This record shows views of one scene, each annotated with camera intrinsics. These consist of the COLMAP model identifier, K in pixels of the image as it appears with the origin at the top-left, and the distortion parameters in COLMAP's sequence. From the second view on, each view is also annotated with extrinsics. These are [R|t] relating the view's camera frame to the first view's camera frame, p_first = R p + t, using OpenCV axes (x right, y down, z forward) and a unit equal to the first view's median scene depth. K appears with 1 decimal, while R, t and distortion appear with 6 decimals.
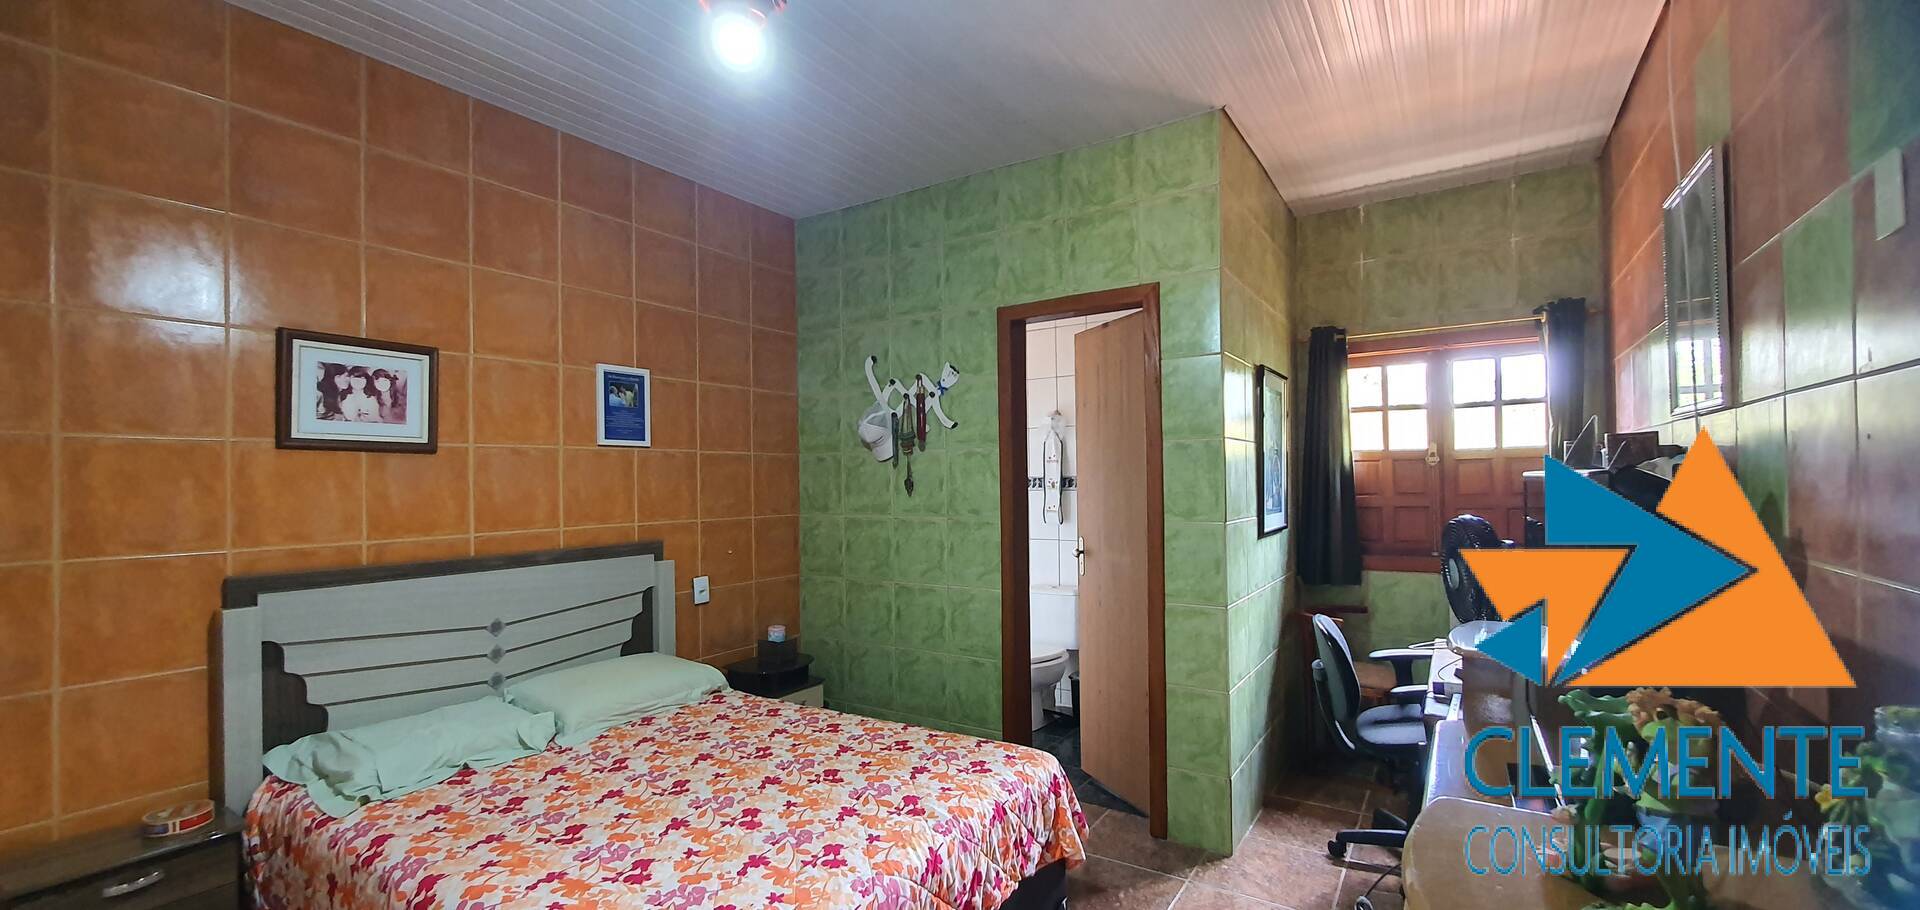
lens RADIAL K [[766.9, 0, 967.8], [0, 766.9, 472.4], [0, 0, 1]] dist [0.002117, -0.001194]
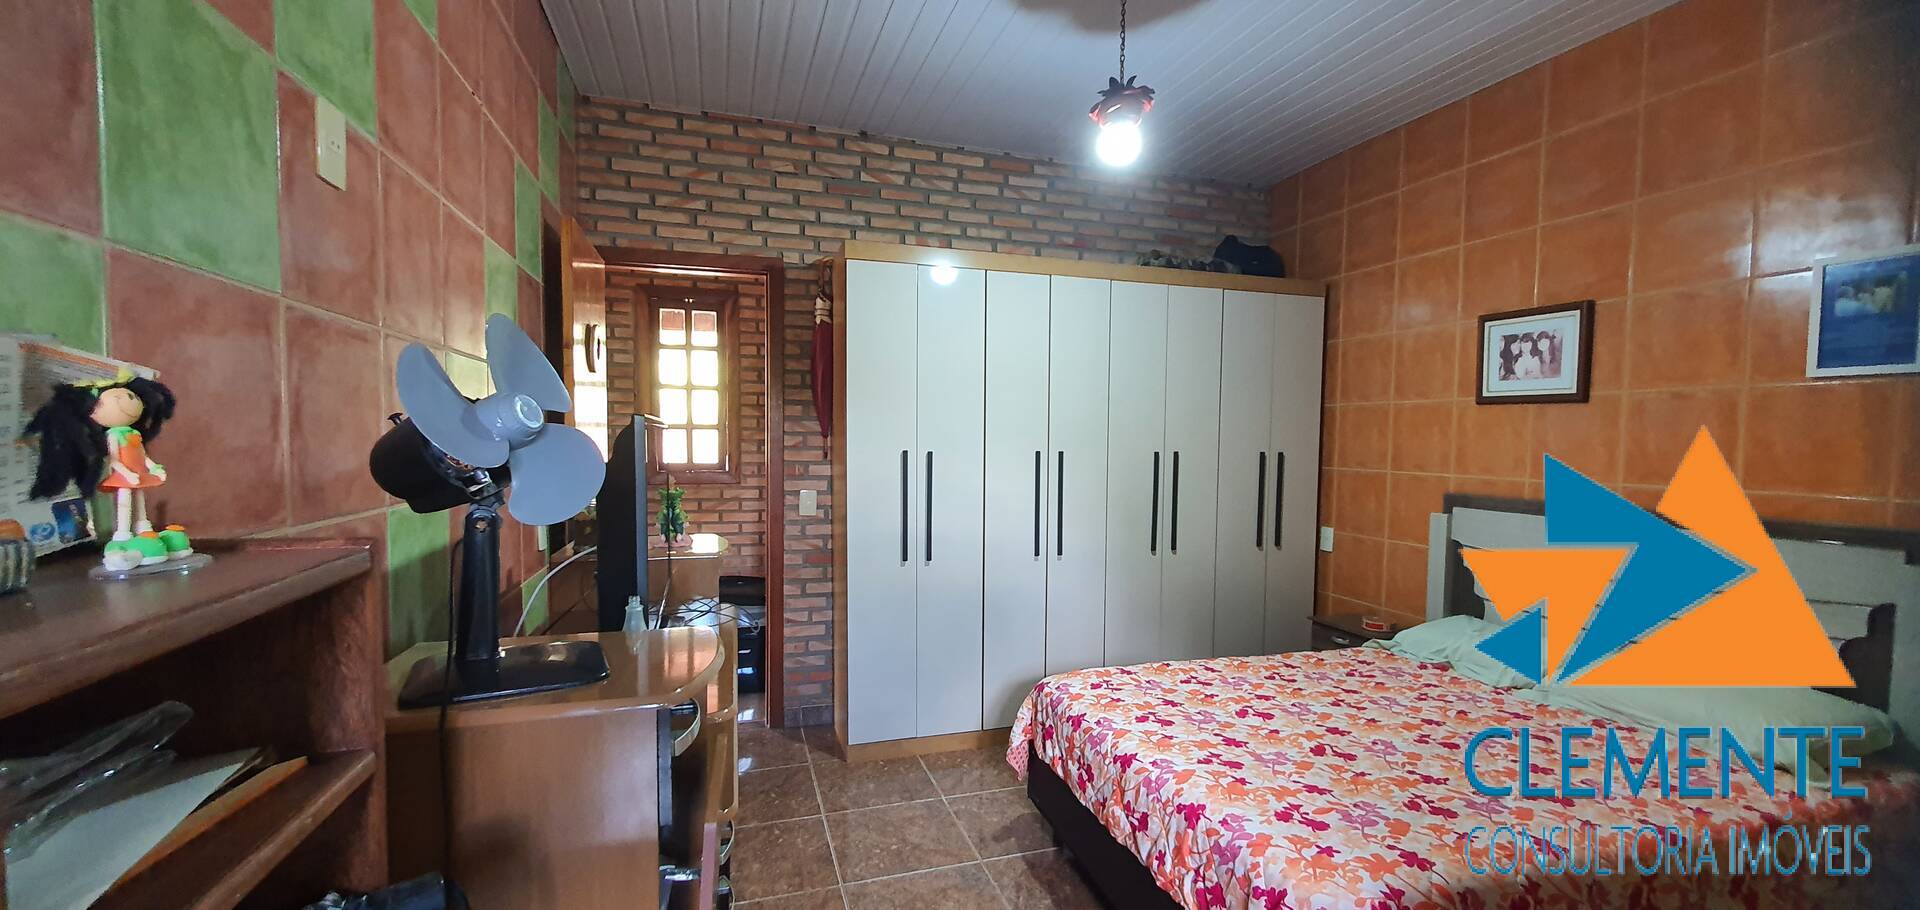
lens RADIAL K [[766.9, 0, 972.1], [0, 766.9, 456.9], [0, 0, 1]] dist [0.002117, -0.001194]
pose [[-0.632222, 0.032645, -0.774100, 0.692687], [0.007909, 0.999332, 0.035684, 0.006353], [0.774747, 0.016438, -0.632057, 1.088901]]
